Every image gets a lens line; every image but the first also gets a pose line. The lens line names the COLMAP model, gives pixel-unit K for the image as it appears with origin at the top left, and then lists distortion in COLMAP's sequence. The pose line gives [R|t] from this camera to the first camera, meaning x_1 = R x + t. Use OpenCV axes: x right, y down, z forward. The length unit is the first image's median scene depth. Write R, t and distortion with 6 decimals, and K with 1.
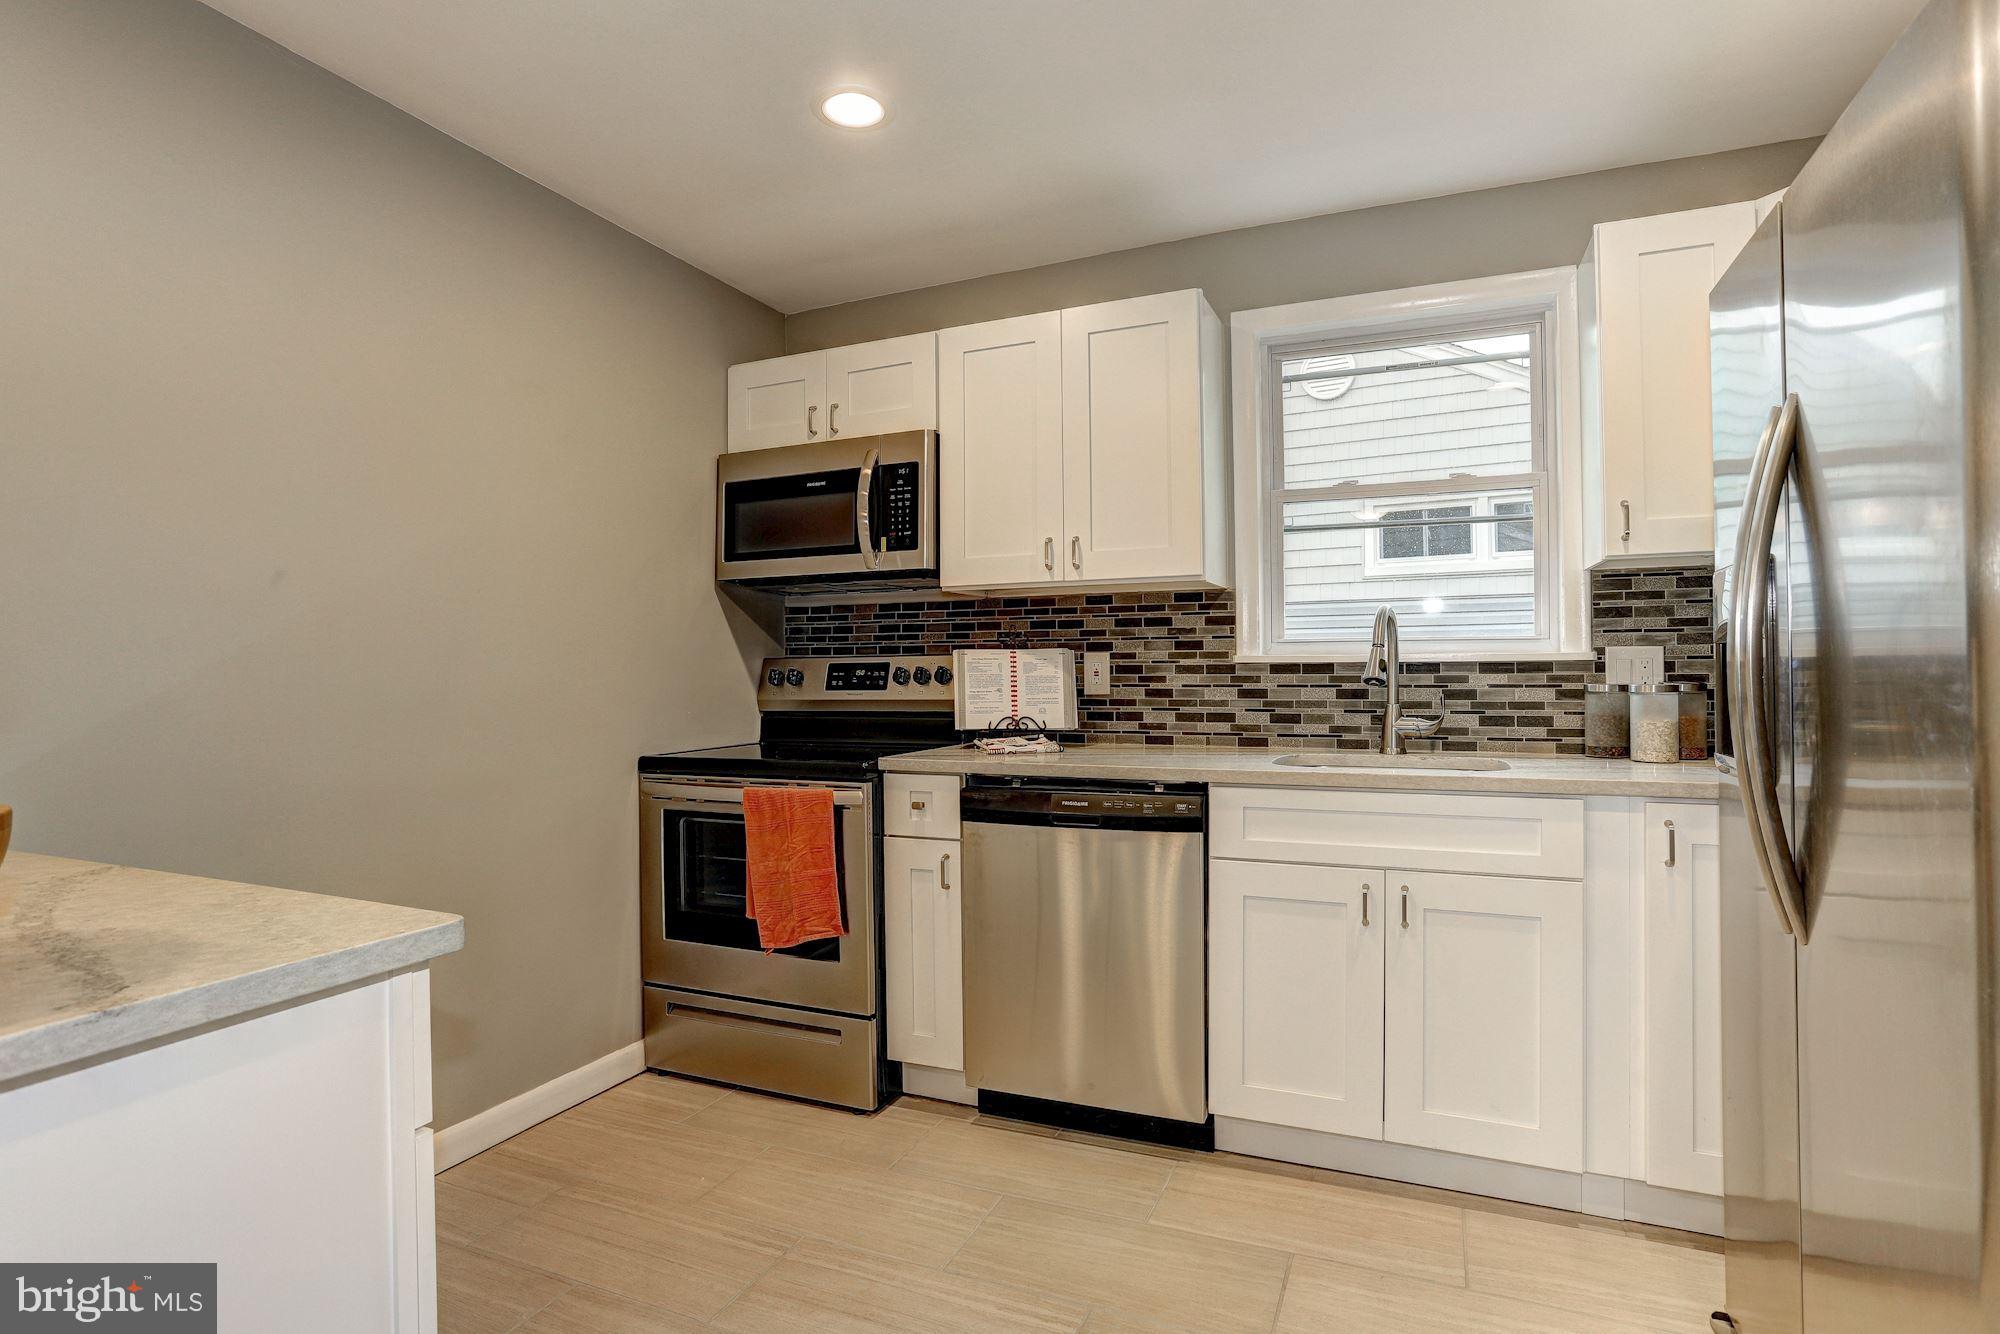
lens RADIAL K [[1010.1, 0, 1000.0], [0, 1010.1, 667.0], [0, 0, 1]] dist [-0.050507, 0.035037]
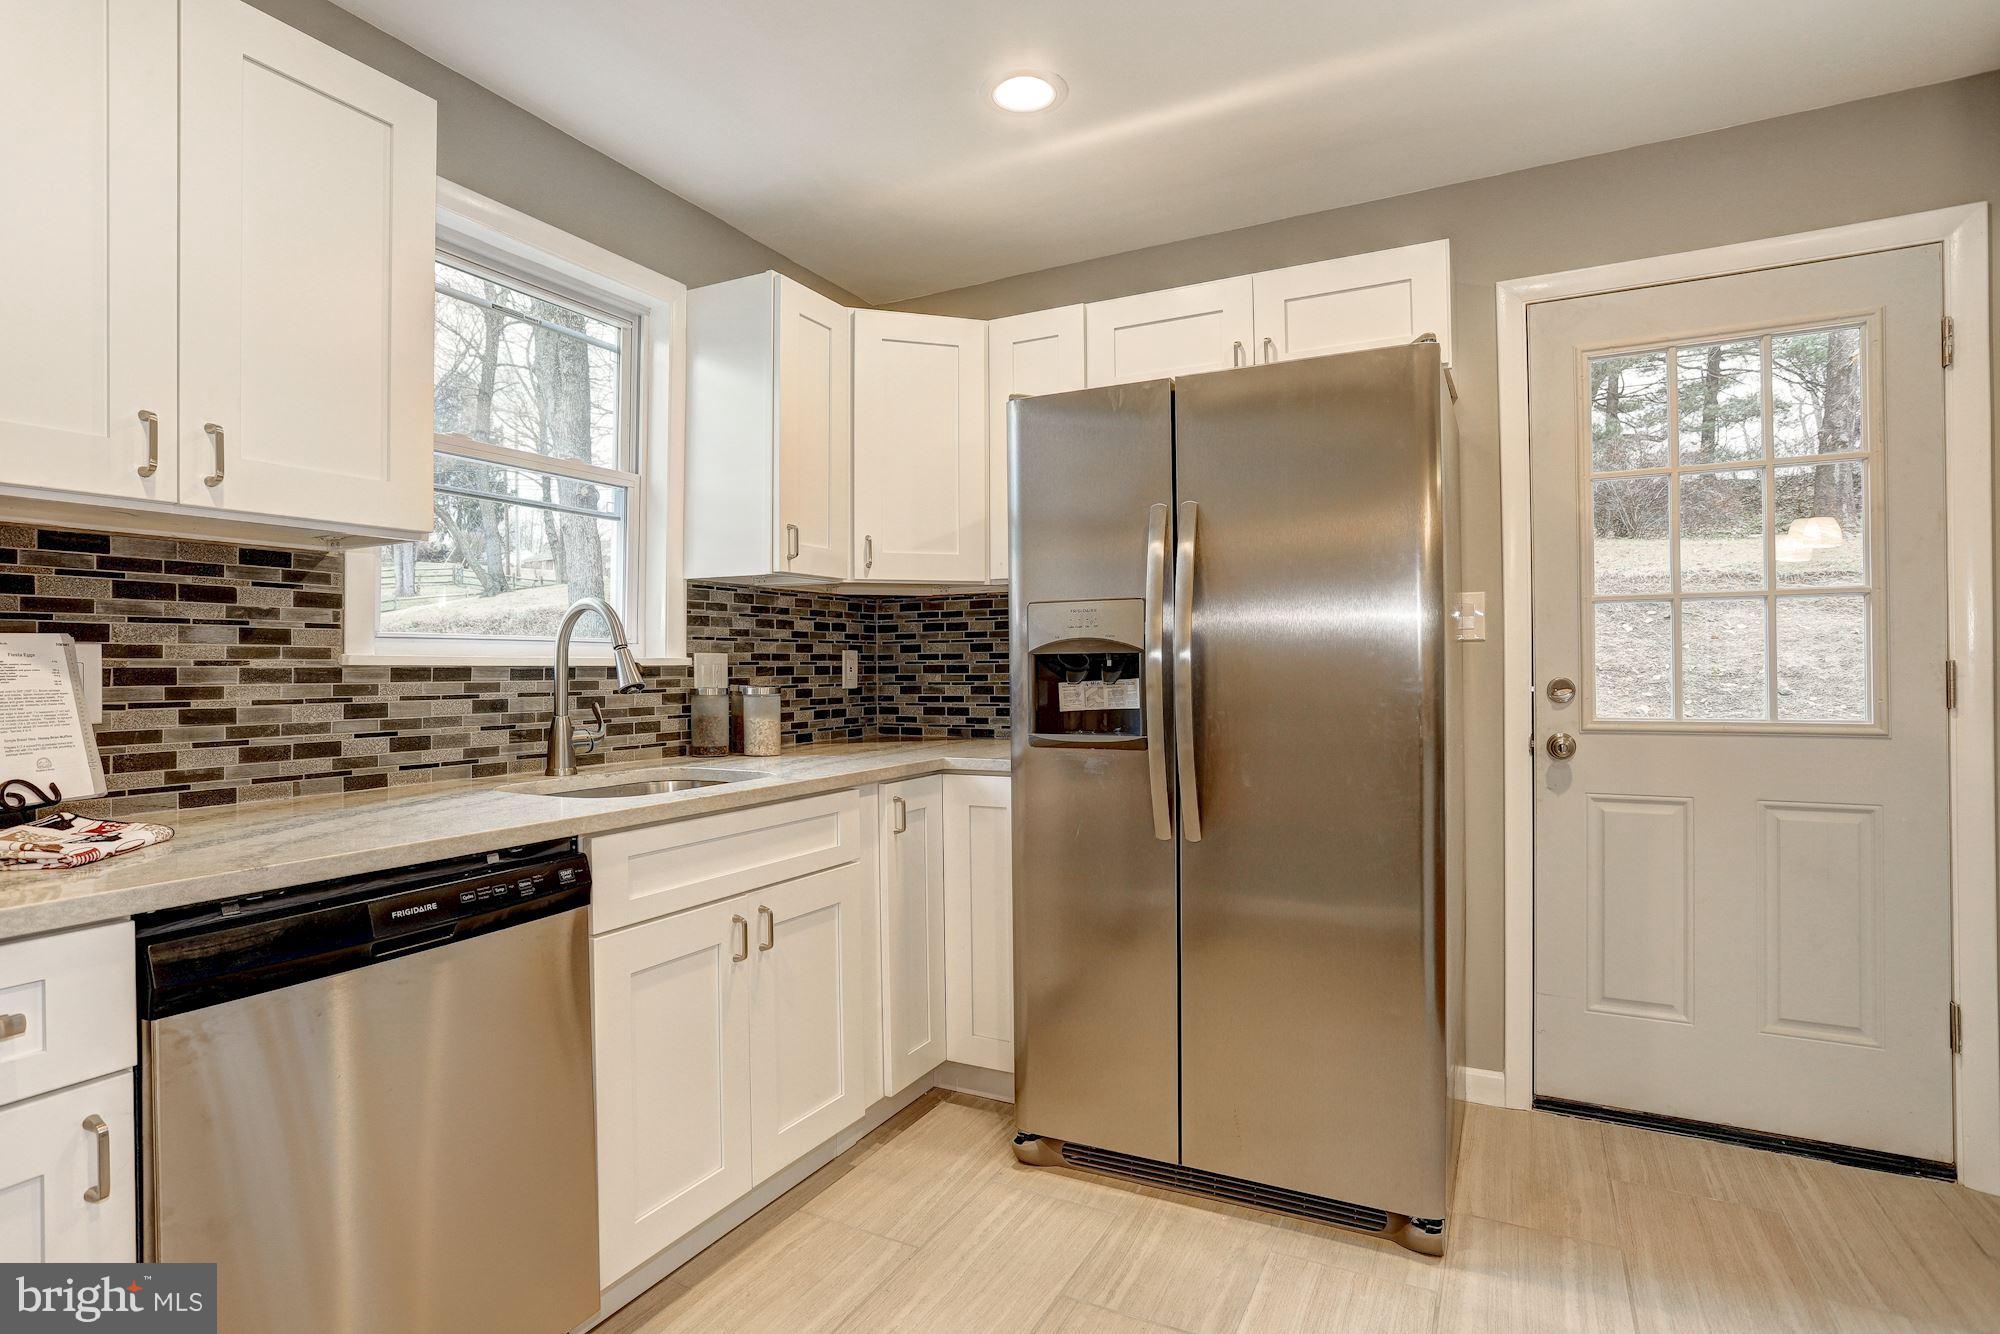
lens RADIAL K [[1010.1, 0, 1000.0], [0, 1010.1, 667.0], [0, 0, 1]] dist [-0.050507, 0.035037]
pose [[0.095943, 0.006515, 0.995366, -0.377373], [0.004397, 0.999966, -0.006969, 0.003306], [-0.995377, 0.005045, 0.095911, 0.508017]]
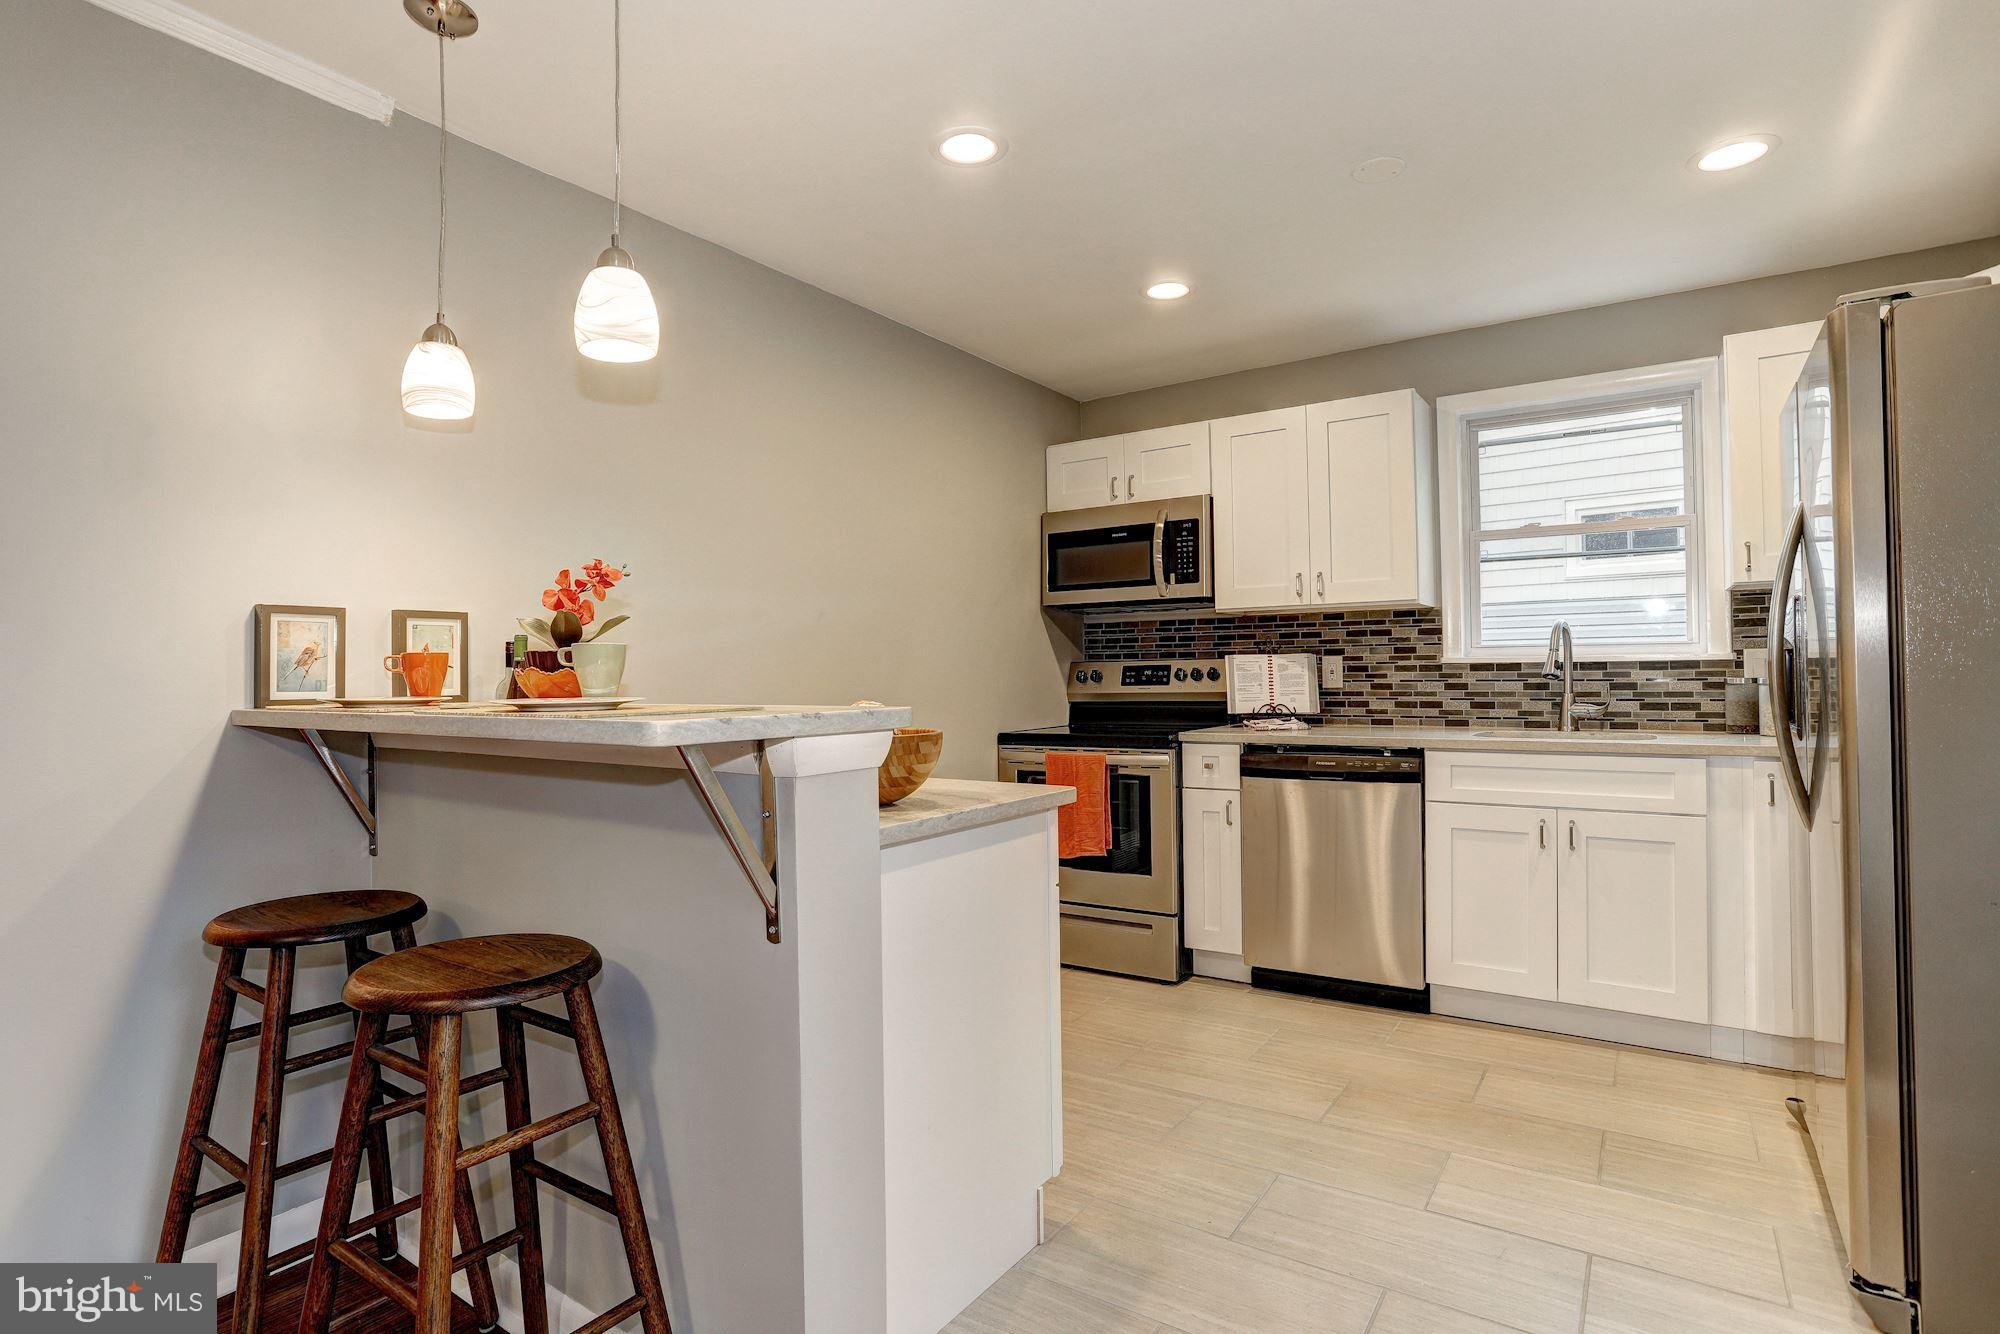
lens RADIAL K [[1010.1, 0, 1000.0], [0, 1010.1, 667.0], [0, 0, 1]] dist [-0.050507, 0.035037]
pose [[0.984324, -0.006885, -0.176236, -0.106262], [0.006887, 0.999976, -0.000600, -0.002427], [0.176236, -0.000624, 0.984348, -0.396628]]
